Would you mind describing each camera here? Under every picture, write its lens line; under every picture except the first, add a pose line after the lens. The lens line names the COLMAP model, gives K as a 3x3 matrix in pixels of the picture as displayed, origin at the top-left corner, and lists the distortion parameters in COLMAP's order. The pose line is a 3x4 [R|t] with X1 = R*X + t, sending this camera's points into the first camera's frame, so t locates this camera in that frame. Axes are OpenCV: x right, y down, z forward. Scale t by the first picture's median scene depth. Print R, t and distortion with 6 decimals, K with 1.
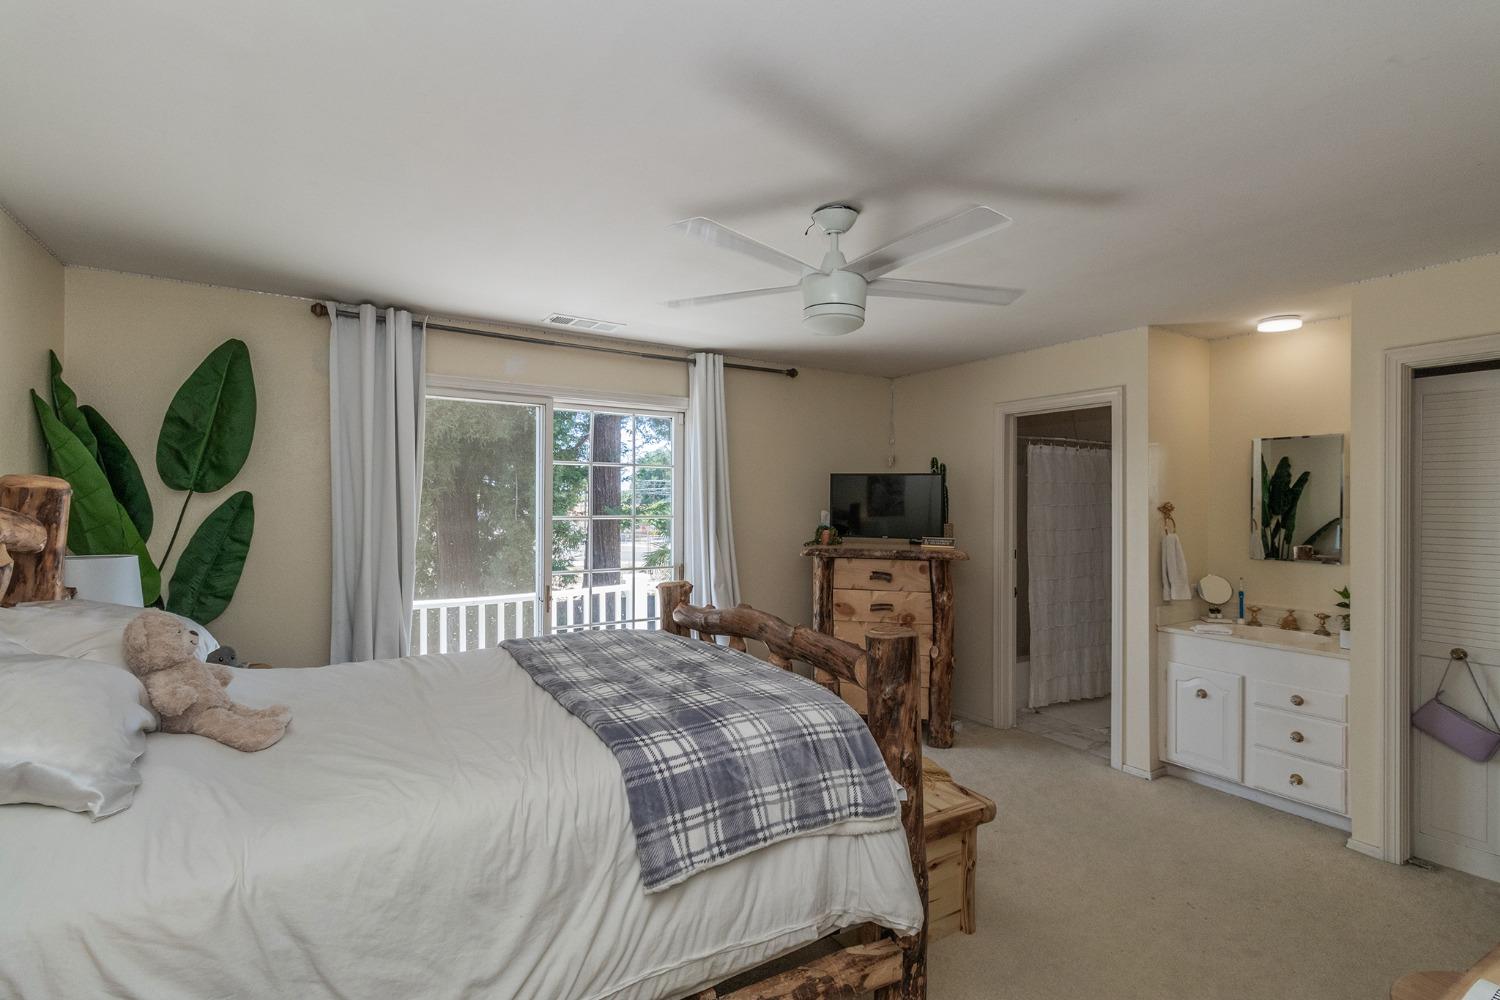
lens RADIAL K [[689.7, 0, 753.4], [0, 689.7, 504.8], [0, 0, 1]] dist [0.002014, 0.000185]
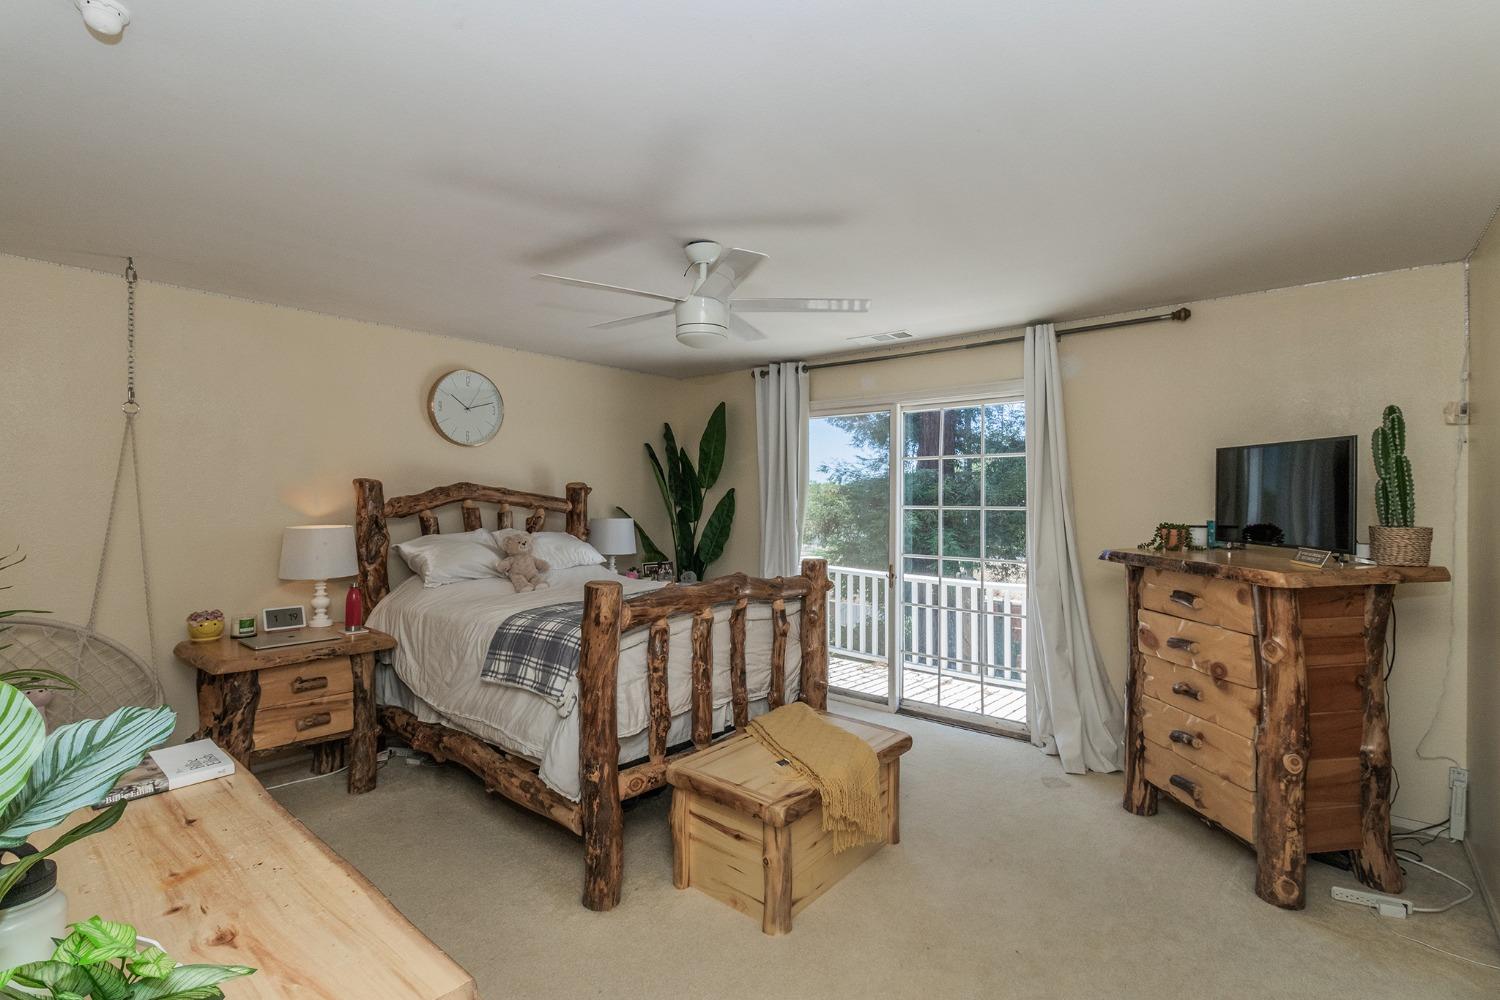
lens RADIAL K [[689.7, 0, 751.6], [0, 689.7, 497.1], [0, 0, 1]] dist [0.002014, 0.000185]
pose [[0.310577, -0.004588, -0.950537, 0.699210], [-0.007271, 0.999948, -0.007202, 0.012450], [0.950520, 0.009148, 0.310527, 0.389375]]
